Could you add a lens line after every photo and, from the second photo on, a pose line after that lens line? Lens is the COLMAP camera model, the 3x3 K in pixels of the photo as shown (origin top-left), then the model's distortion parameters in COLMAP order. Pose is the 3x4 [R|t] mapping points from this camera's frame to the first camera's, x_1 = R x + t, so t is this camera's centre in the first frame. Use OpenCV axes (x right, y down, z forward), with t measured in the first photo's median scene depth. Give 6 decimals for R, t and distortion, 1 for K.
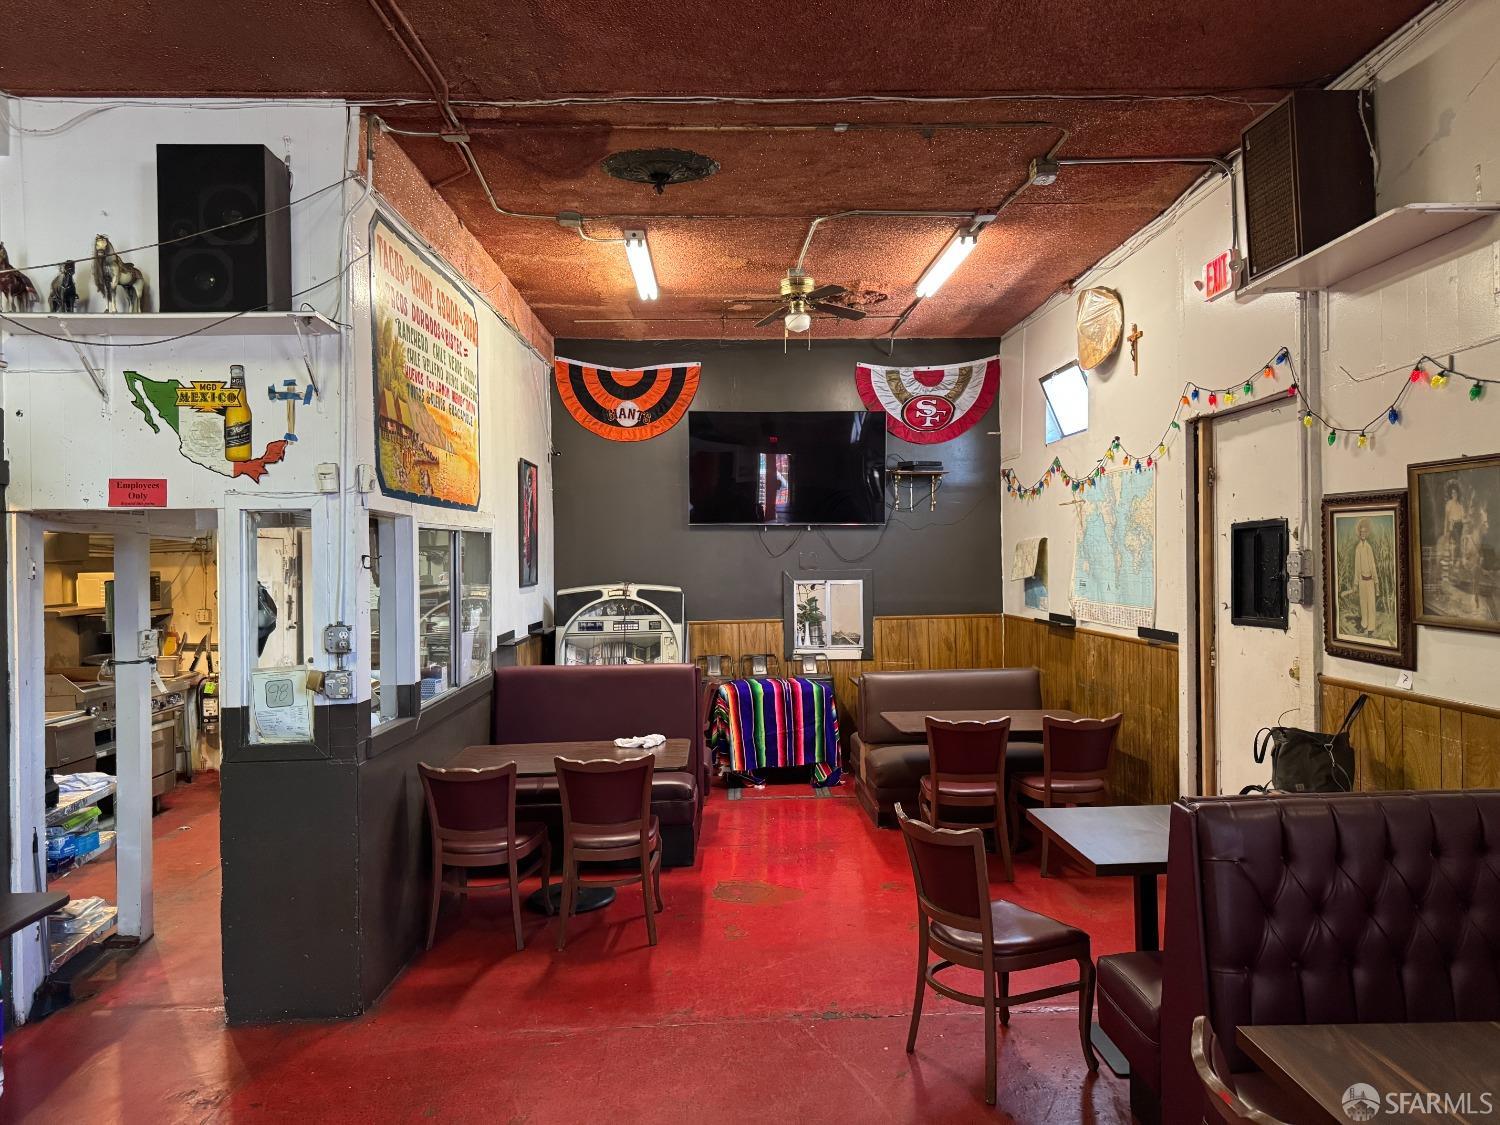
lens RADIAL K [[1054.7, 0, 752.6], [0, 1054.7, 570.6], [0, 0, 1]] dist [0.067436, -0.078270]
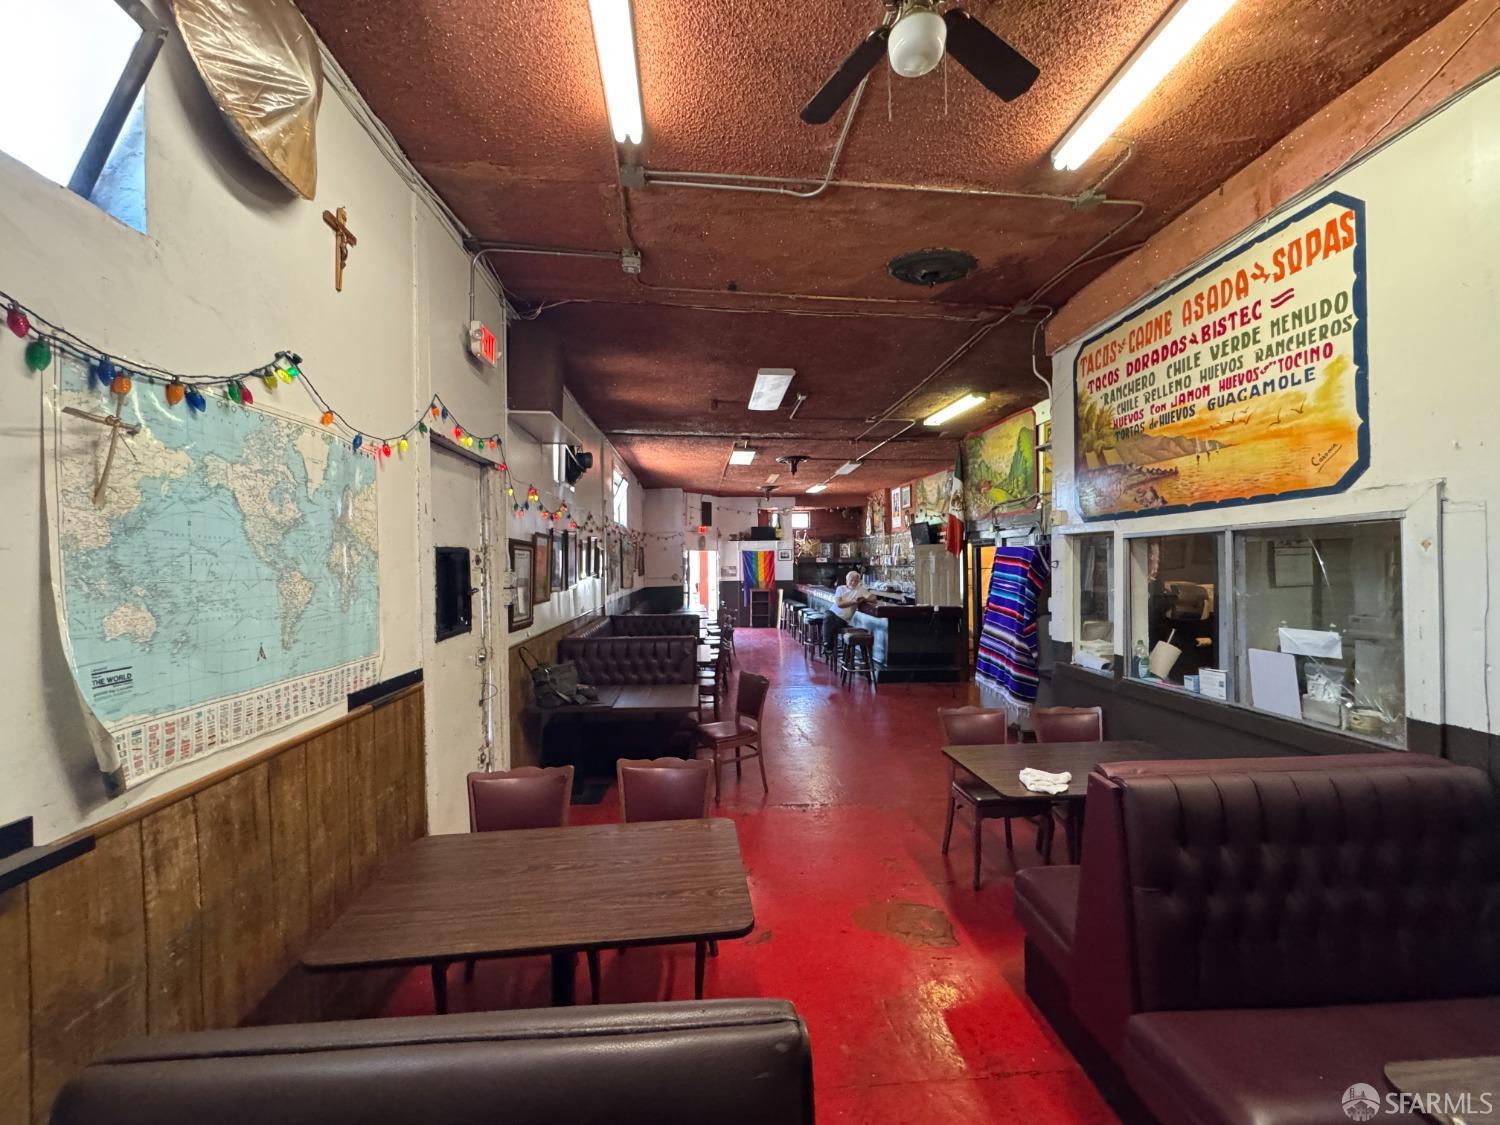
lens RADIAL K [[598.7, 0, 750.8], [0, 598.7, 563.5], [0, 0, 1]] dist [-0.003626, 0.000246]
pose [[-0.998214, 0.023533, -0.054902, 0.105398], [0.022869, 0.999658, 0.012678, -0.017516], [0.055182, 0.011400, -0.998411, 0.999117]]
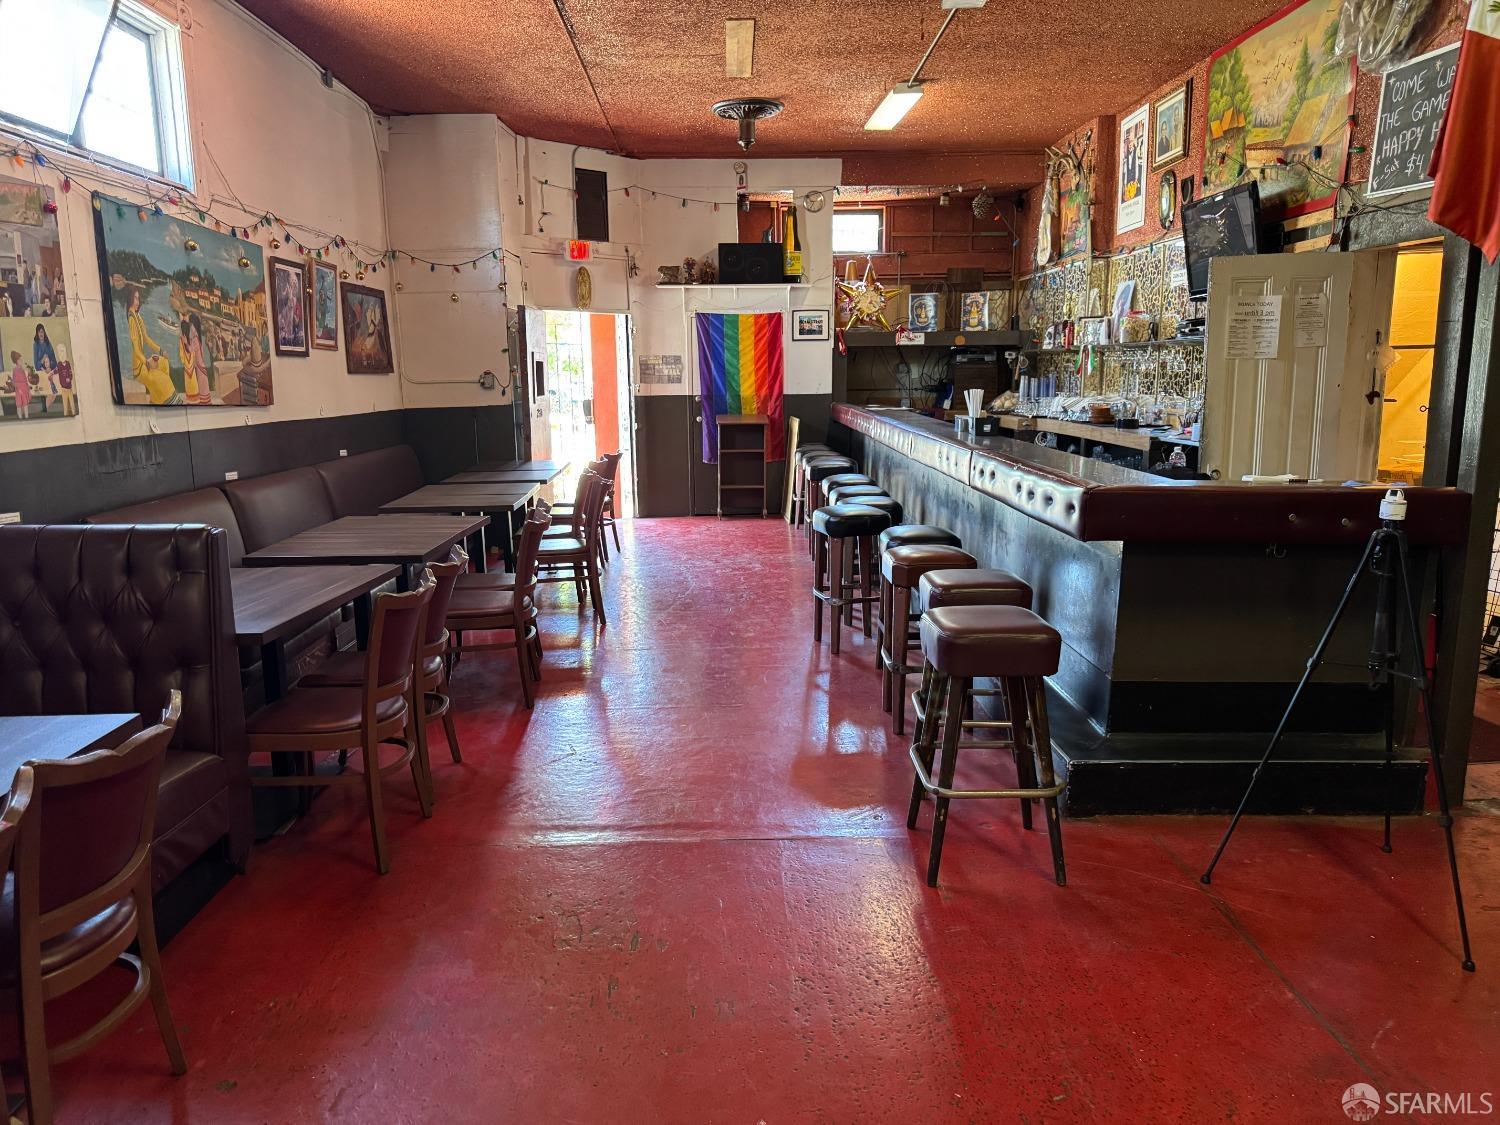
lens RADIAL K [[1054.7, 0, 752.6], [0, 1054.7, 570.6], [0, 0, 1]] dist [0.067436, -0.078270]
pose [[-0.999735, 0.021649, 0.007798, -0.043628], [0.022749, 0.980834, 0.193513, 0.024161], [-0.003459, 0.193639, -0.981067, 0.387462]]
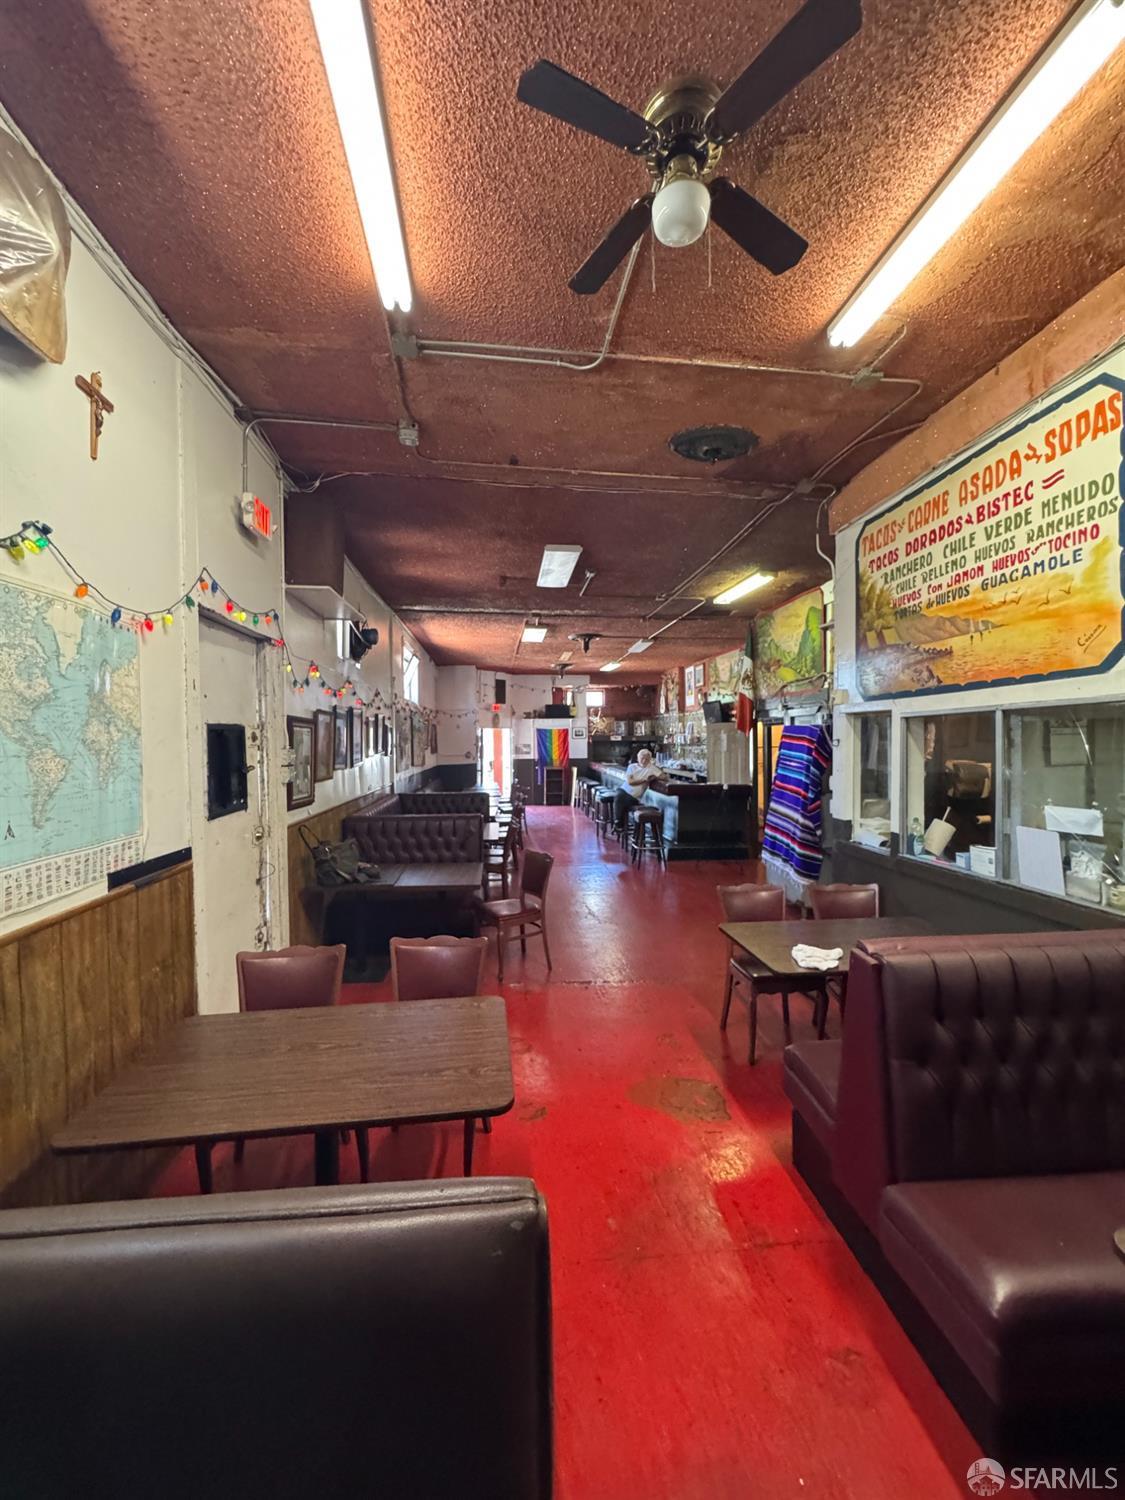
lens RADIAL K [[598.7, 0, 562.9], [0, 598.7, 751.5], [0, 0, 1]] dist [-0.003626, 0.000246]
pose [[-0.996728, 0.022317, -0.077682, 0.092491], [0.020052, 0.999354, 0.029826, -0.017143], [0.078298, 0.028171, -0.996532, 0.998359]]
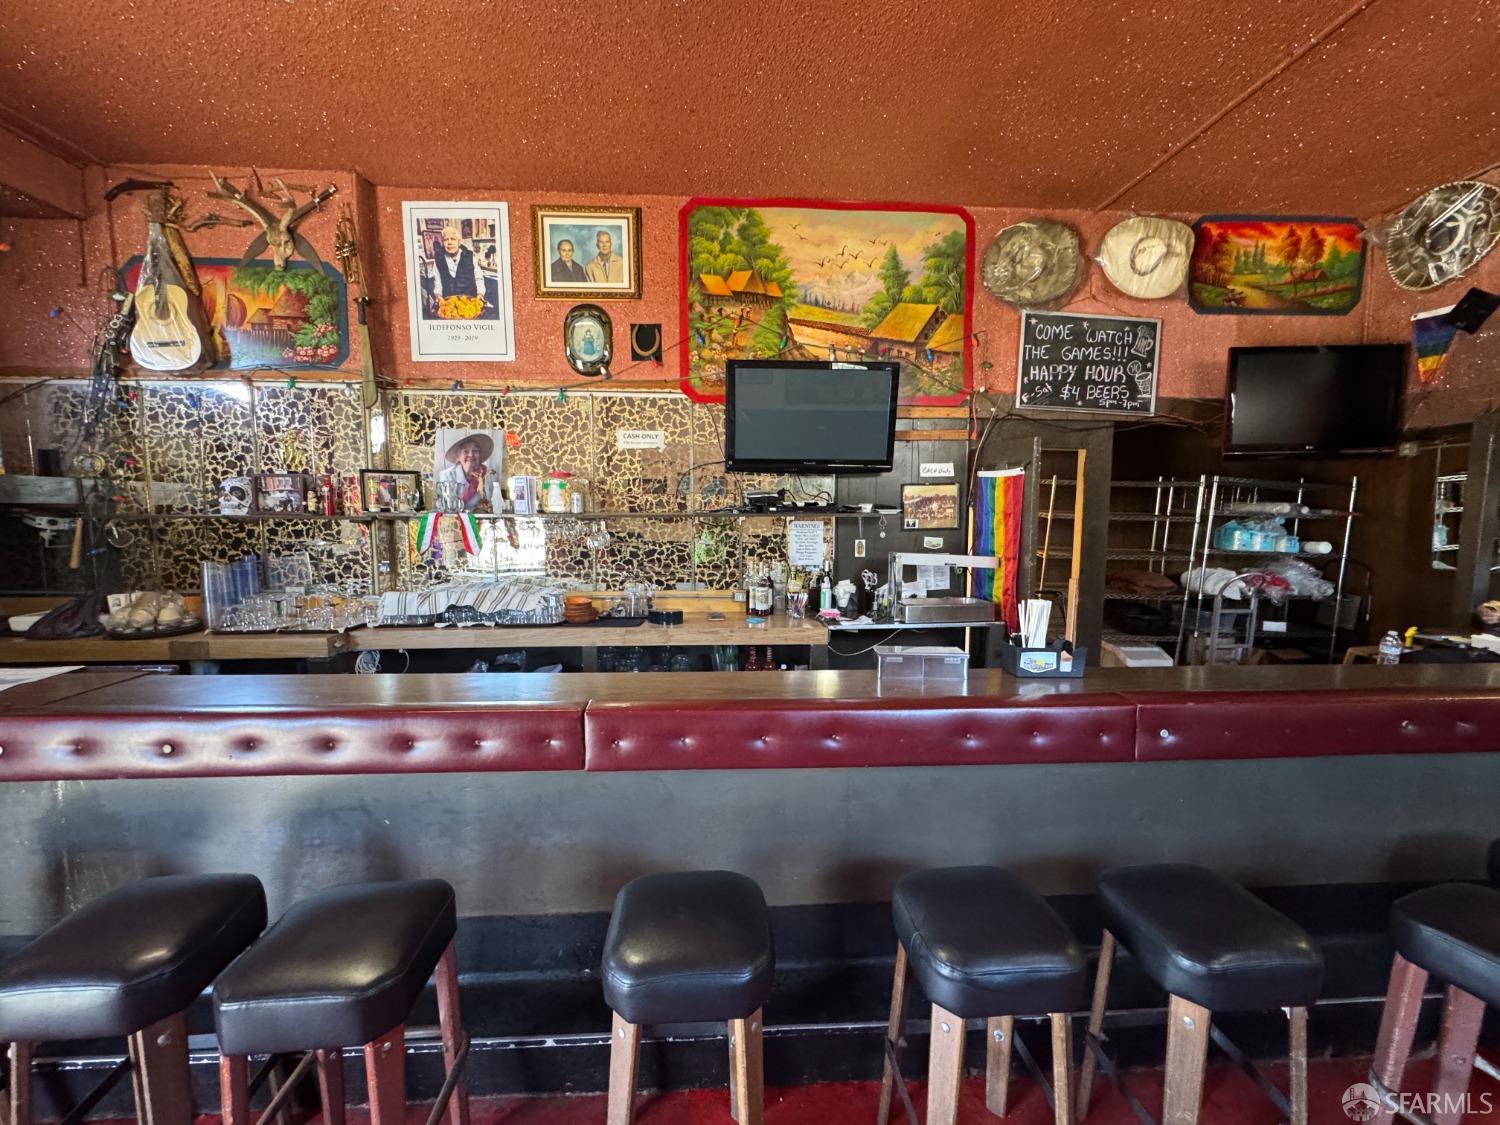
lens RADIAL K [[598.7, 0, 750.8], [0, 598.7, 563.5], [0, 0, 1]] dist [-0.003626, 0.000246]
pose [[0.028544, 0.099922, -0.994586, 0.035732], [-0.006333, 0.994989, 0.099780, 0.008967], [0.999572, 0.003450, 0.029034, -0.507108]]
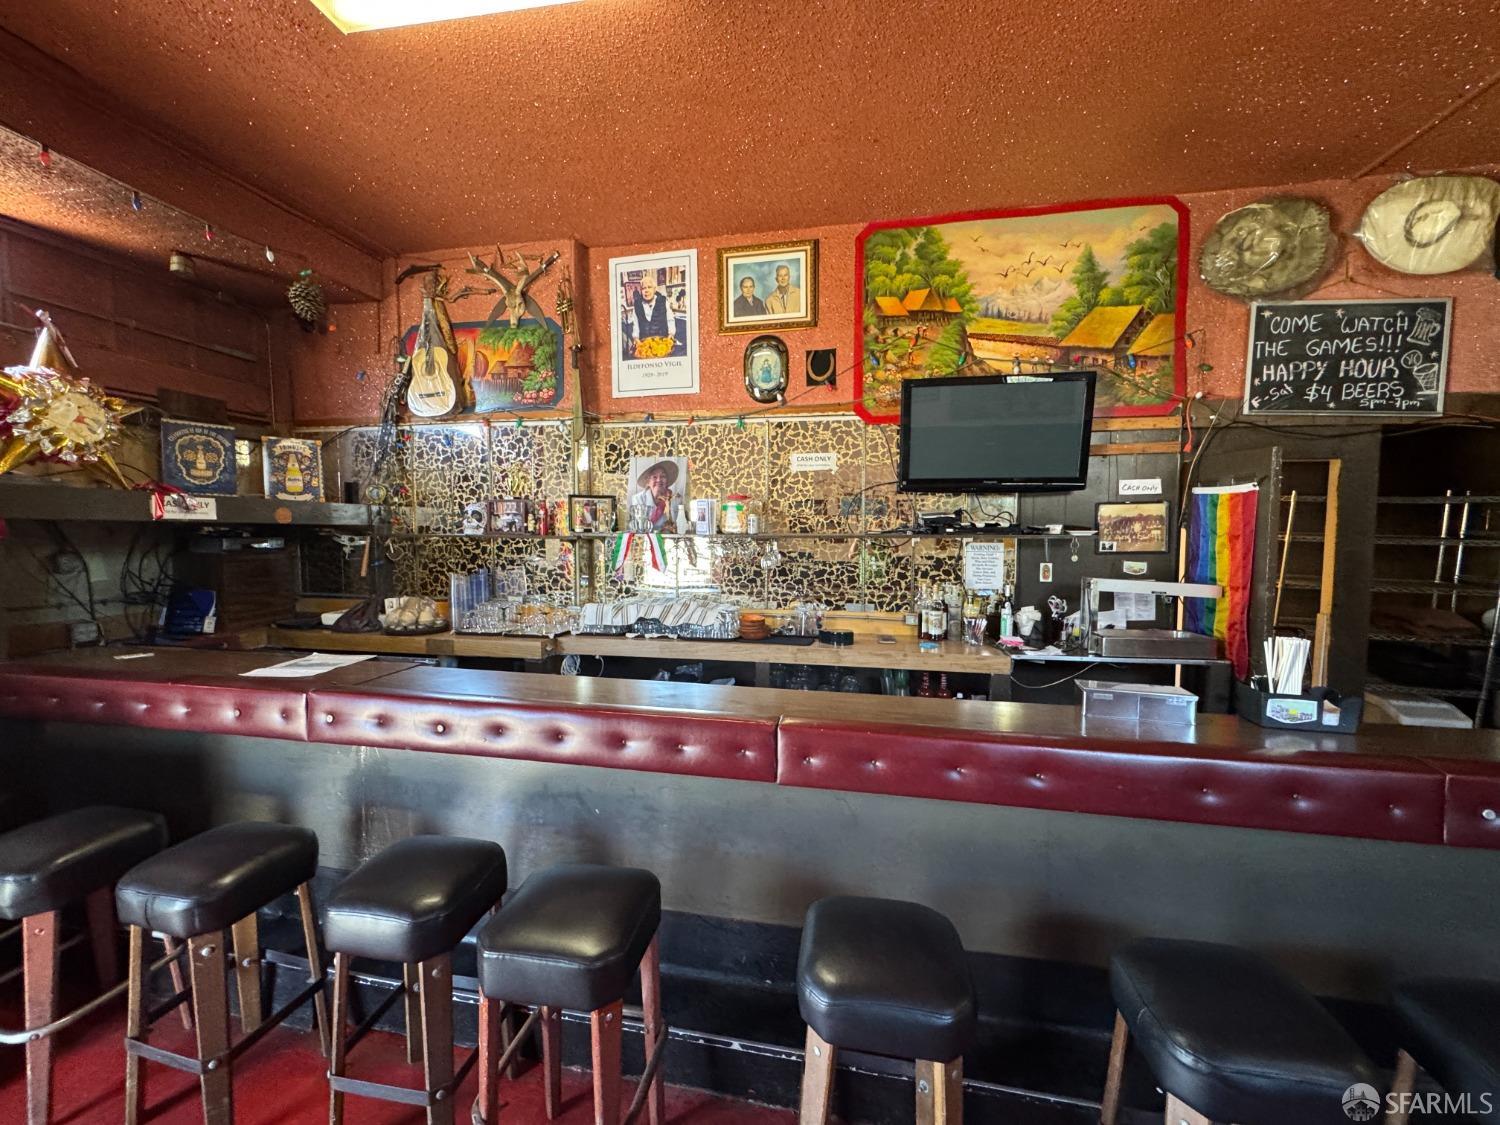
lens RADIAL K [[598.7, 0, 750.8], [0, 598.7, 563.5], [0, 0, 1]] dist [-0.003626, 0.000246]
pose [[-0.224036, 0.065040, -0.972408, 0.039687], [-0.004764, 0.997686, 0.067828, 0.008482], [0.974569, 0.019829, -0.223207, -0.519512]]
